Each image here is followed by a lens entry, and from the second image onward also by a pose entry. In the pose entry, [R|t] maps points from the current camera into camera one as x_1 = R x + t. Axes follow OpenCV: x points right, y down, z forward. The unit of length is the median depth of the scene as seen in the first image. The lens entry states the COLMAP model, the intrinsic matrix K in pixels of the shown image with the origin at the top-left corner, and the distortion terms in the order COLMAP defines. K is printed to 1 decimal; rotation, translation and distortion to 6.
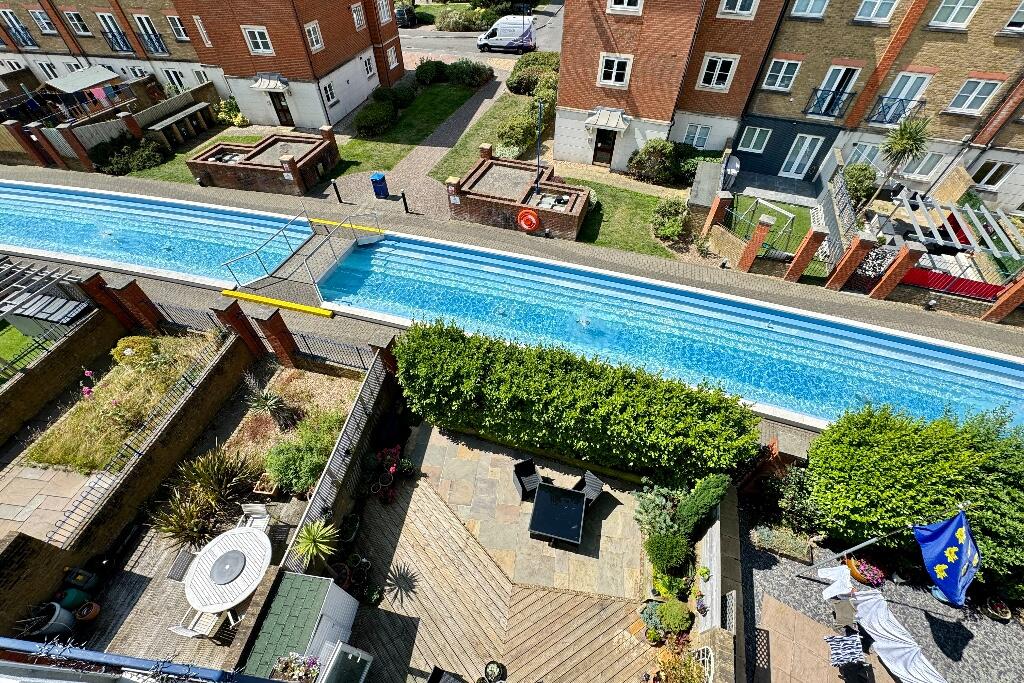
lens RADIAL K [[408.3, 0, 511.2], [0, 408.3, 341.3], [0, 0, 1]] dist [-0.001863, 0.000512]
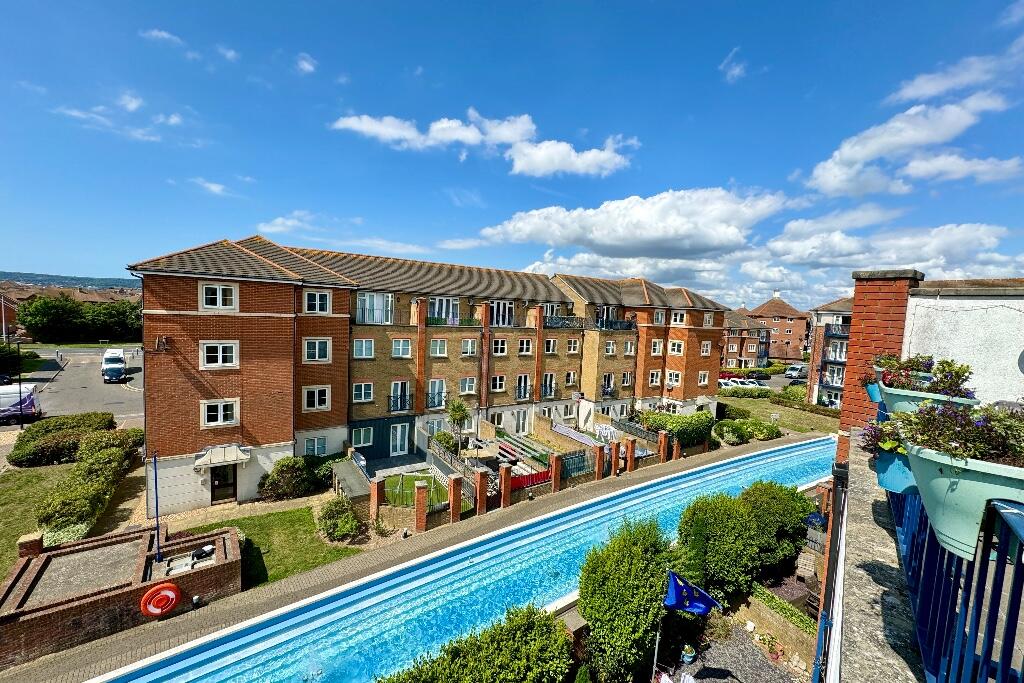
lens RADIAL K [[408.3, 0, 511.2], [0, 408.3, 341.3], [0, 0, 1]] dist [-0.001863, 0.000512]
pose [[0.553862, -0.041213, 0.831588, -0.168359], [0.578763, 0.737068, -0.348945, -0.019128], [-0.598556, 0.674560, 0.432087, 0.006621]]
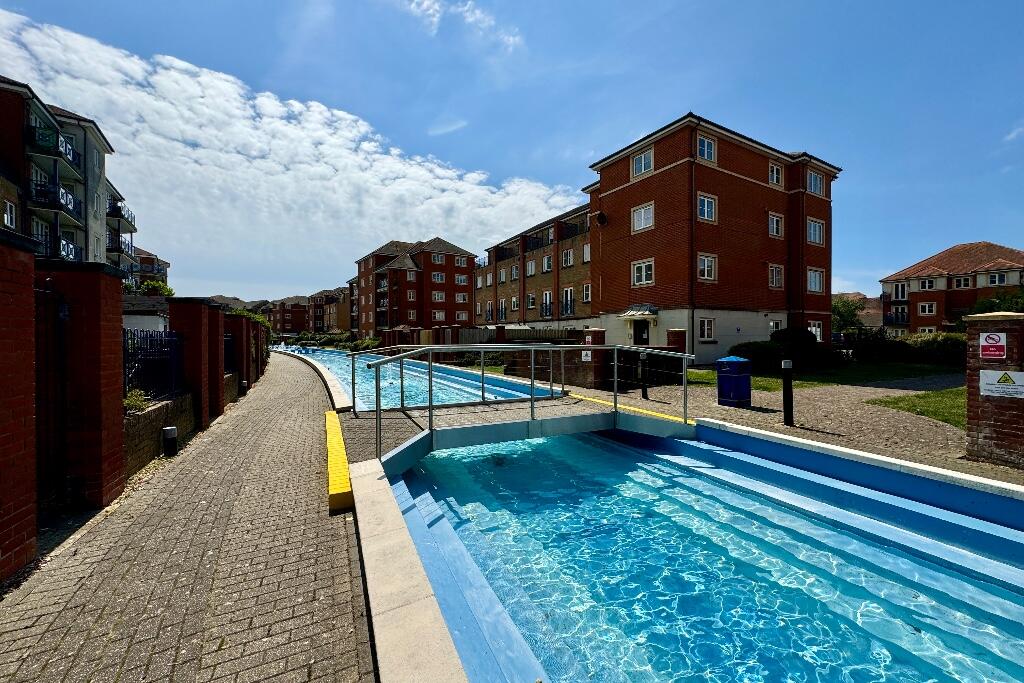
lens RADIAL K [[408.3, 0, 511.2], [0, 408.3, 341.3], [0, 0, 1]] dist [-0.001863, 0.000512]
pose [[0.644768, 0.003331, -0.764371, -0.125688], [-0.557022, 0.686847, -0.466870, -0.050888], [0.523451, 0.726794, 0.444713, 0.608056]]
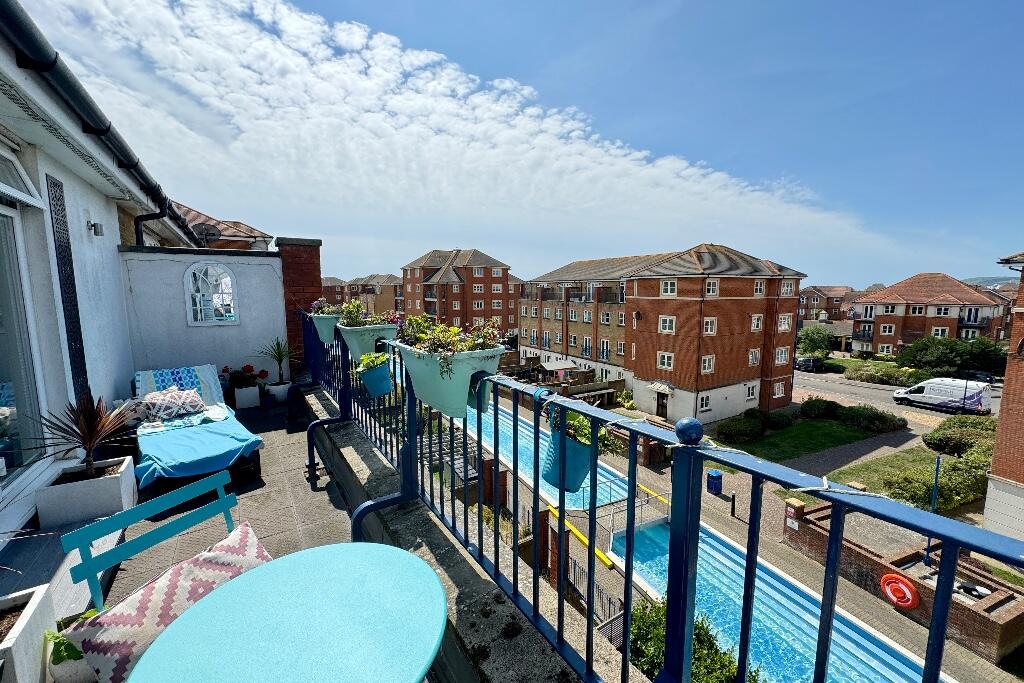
lens RADIAL K [[408.3, 0, 511.2], [0, 408.3, 341.3], [0, 0, 1]] dist [-0.001863, 0.000512]
pose [[0.645185, 0.091349, -0.758546, 0.091536], [-0.557975, 0.734554, -0.386129, 0.039971], [0.521920, 0.672374, 0.524894, -0.043033]]
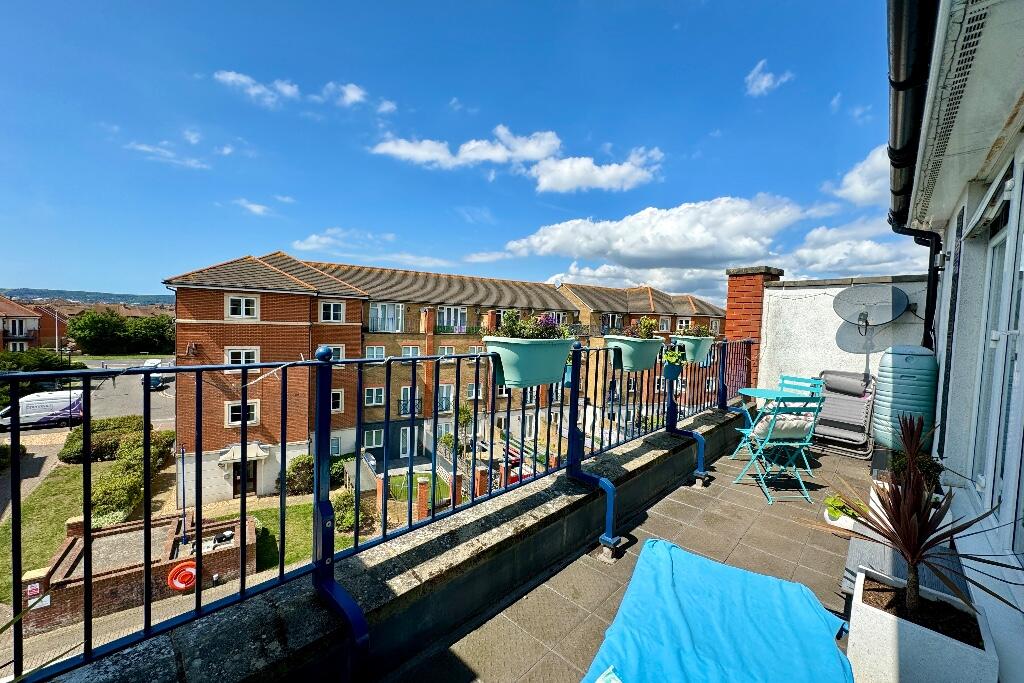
lens RADIAL K [[406.7, 0, 512.0], [0, 406.7, 341.5], [0, 0, 1]] dist [-0.001815, 0.000426]
pose [[0.595041, -0.022639, 0.803376, -0.179375], [0.564665, 0.723093, -0.397856, 0.046369], [-0.571909, 0.690379, 0.443054, -0.040904]]
